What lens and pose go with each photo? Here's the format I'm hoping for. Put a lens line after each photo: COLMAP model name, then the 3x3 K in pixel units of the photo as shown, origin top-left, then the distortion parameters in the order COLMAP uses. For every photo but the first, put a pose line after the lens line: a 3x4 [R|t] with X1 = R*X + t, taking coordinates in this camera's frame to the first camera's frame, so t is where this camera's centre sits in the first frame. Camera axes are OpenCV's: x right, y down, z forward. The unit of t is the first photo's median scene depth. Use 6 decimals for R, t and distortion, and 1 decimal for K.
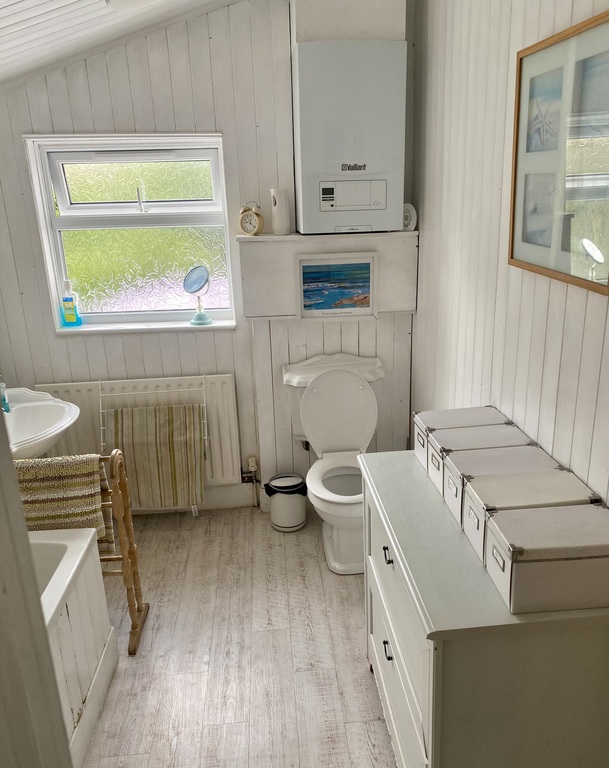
lens RADIAL K [[626.6, 0, 305.8], [0, 626.6, 403.0], [0, 0, 1]] dist [0.056821, -0.095972]
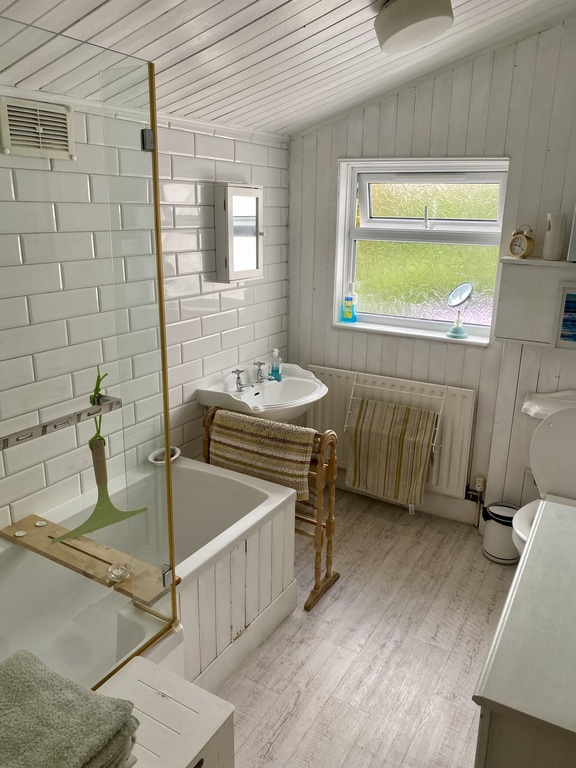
lens RADIAL K [[586.3, 0, 288.0], [0, 586.3, 384.0], [0, 0, 1]] dist [0.077702, -0.190192]
pose [[0.813425, 0.205578, -0.544129, 0.159492], [-0.225295, 0.973794, 0.031114, -0.018842], [0.536266, 0.097280, 0.838424, 0.042036]]
